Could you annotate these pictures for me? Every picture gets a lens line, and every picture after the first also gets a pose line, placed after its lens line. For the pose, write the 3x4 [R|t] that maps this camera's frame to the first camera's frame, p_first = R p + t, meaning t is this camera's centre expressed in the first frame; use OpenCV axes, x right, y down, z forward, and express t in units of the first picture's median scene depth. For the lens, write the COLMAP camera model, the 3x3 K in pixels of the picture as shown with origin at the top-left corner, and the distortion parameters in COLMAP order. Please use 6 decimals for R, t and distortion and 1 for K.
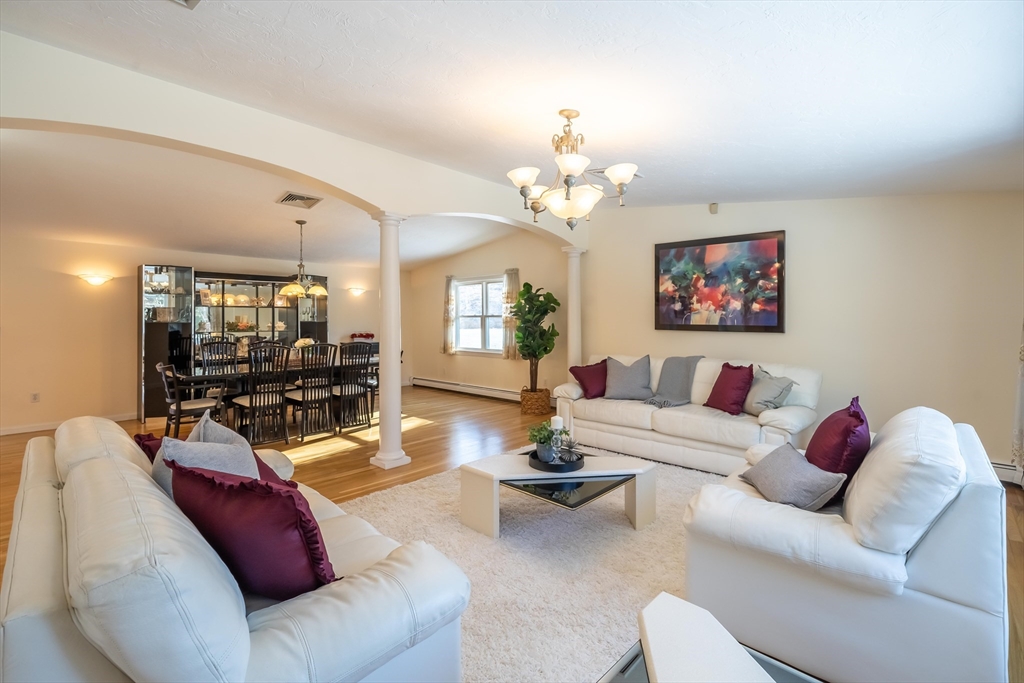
lens RADIAL K [[445.7, 0, 513.2], [0, 445.7, 319.5], [0, 0, 1]] dist [0.000110, 0.000029]
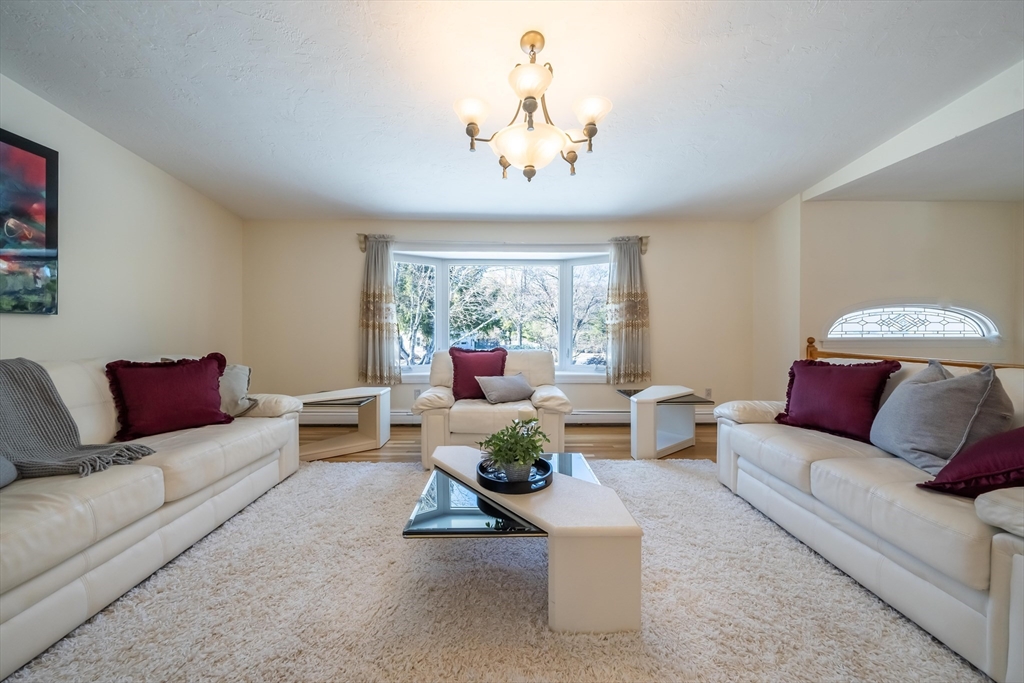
lens RADIAL K [[355.3, 0, 511.6], [0, 355.3, 333.7], [0, 0, 1]] dist [-0.001168, -0.000085]
pose [[-0.698679, -0.011826, 0.715337, -0.175565], [-0.004670, 0.999917, 0.011970, 0.041831], [-0.715420, 0.005023, -0.698677, 0.765447]]
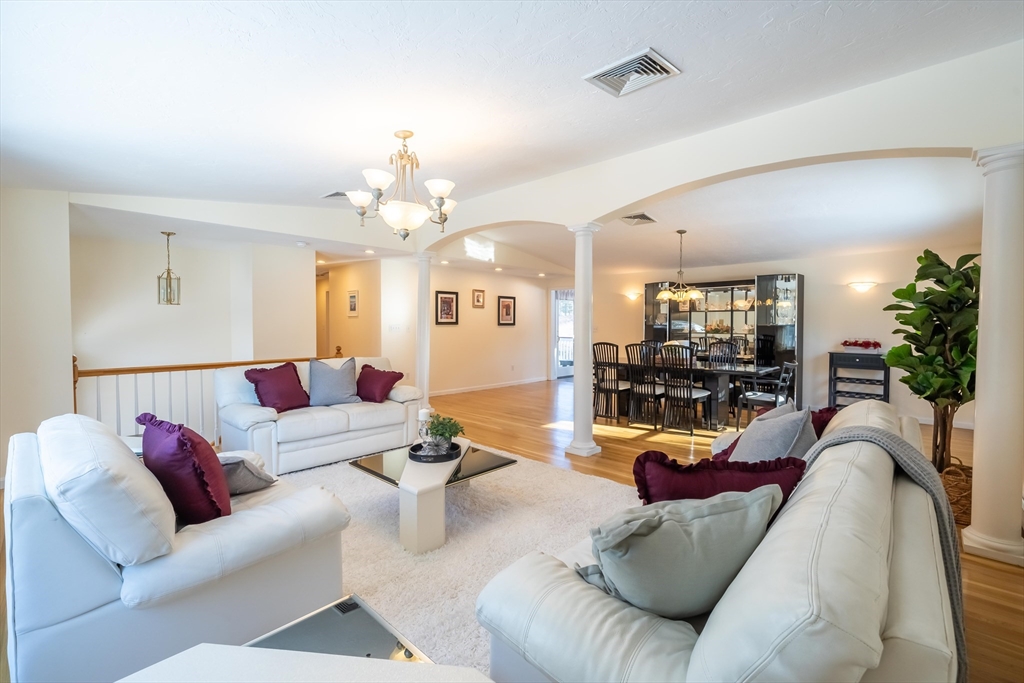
lens RADIAL K [[434.7, 0, 517.7], [0, 434.7, 336.3], [0, 0, 1]] dist [-0.000949, -0.000080]
pose [[0.022472, 0.029604, -0.999309, 0.602889], [-0.000433, 0.999562, 0.029602, 0.002923], [0.999747, -0.000232, 0.022475, 0.620775]]
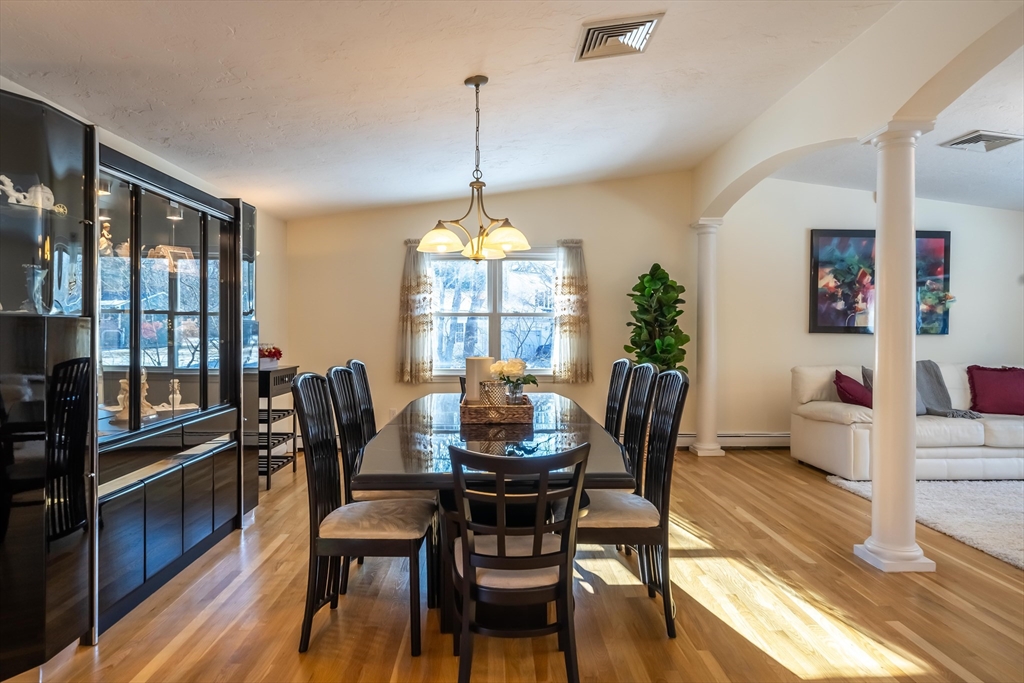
lens RADIAL K [[614.5, 0, 489.6], [0, 614.5, 330.5], [0, 0, 1]] dist [0.000554, -0.000114]
pose [[0.724681, -0.003554, 0.689075, -0.937402], [-0.001667, 0.999975, 0.006911, 0.011985], [-0.689082, -0.006157, 0.724657, 0.610213]]
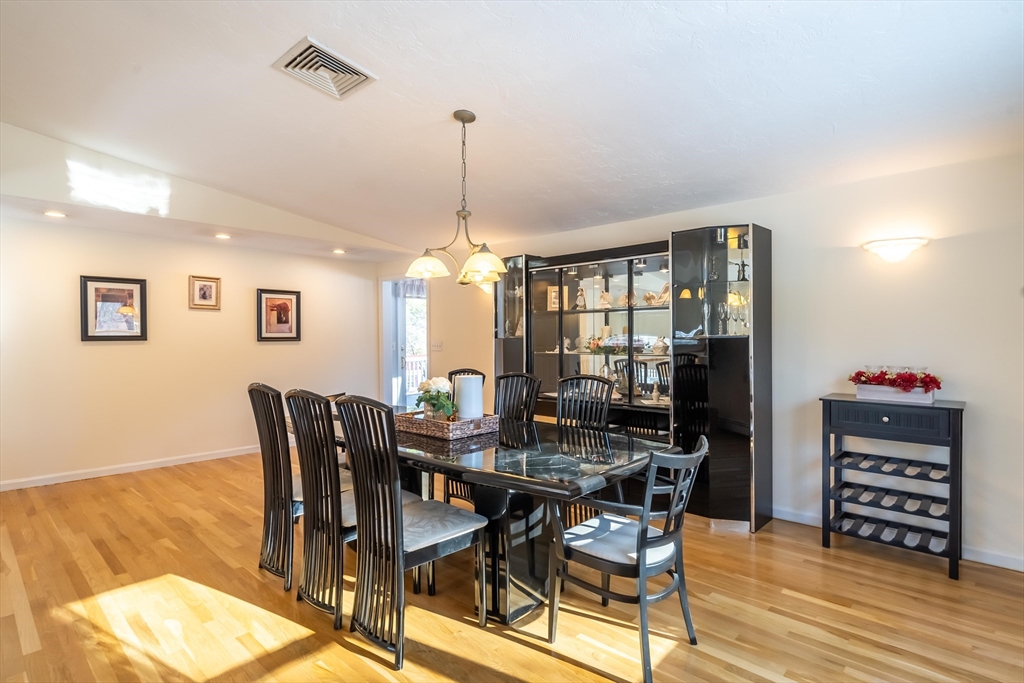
lens RADIAL K [[514.4, 0, 508.0], [0, 514.4, 342.0], [0, 0, 1]] dist [0.000818, -0.000471]
pose [[0.015883, 0.006055, -0.999856, 0.046945], [0.005783, 0.999964, 0.006147, 0.008391], [0.999857, -0.005880, 0.015848, 1.112248]]
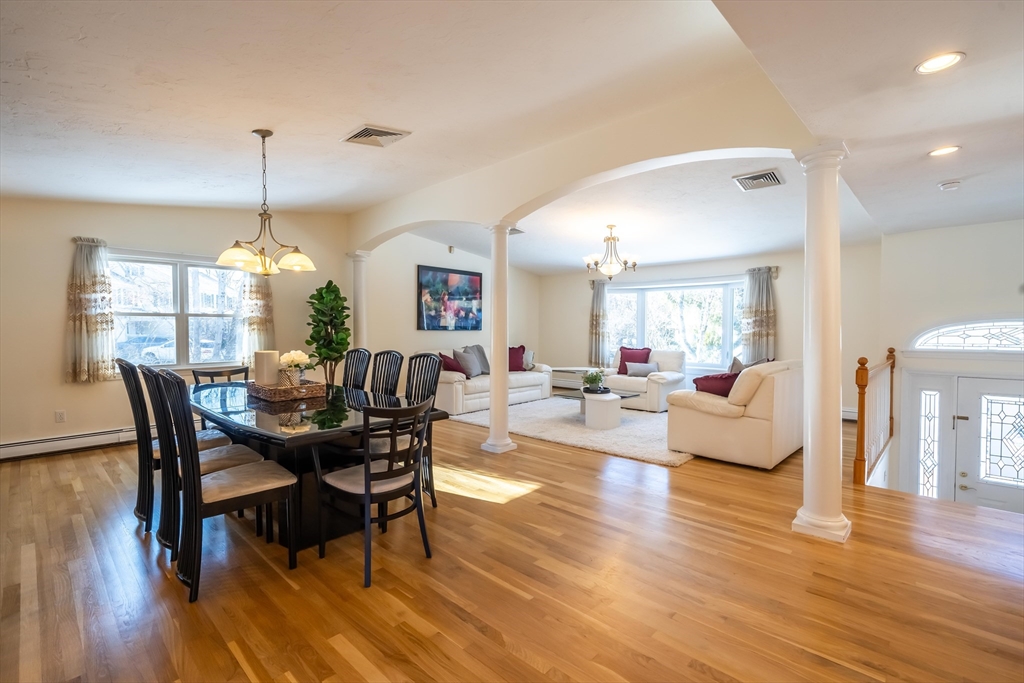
lens RADIAL K [[476.3, 0, 508.3], [0, 476.3, 338.5], [0, 0, 1]] dist [0.000638, 0.000032]
pose [[0.007036, -0.028035, 0.999582, -1.137830], [-0.004679, 0.999595, 0.028069, 0.008197], [-0.999964, -0.004875, 0.006902, 0.754948]]
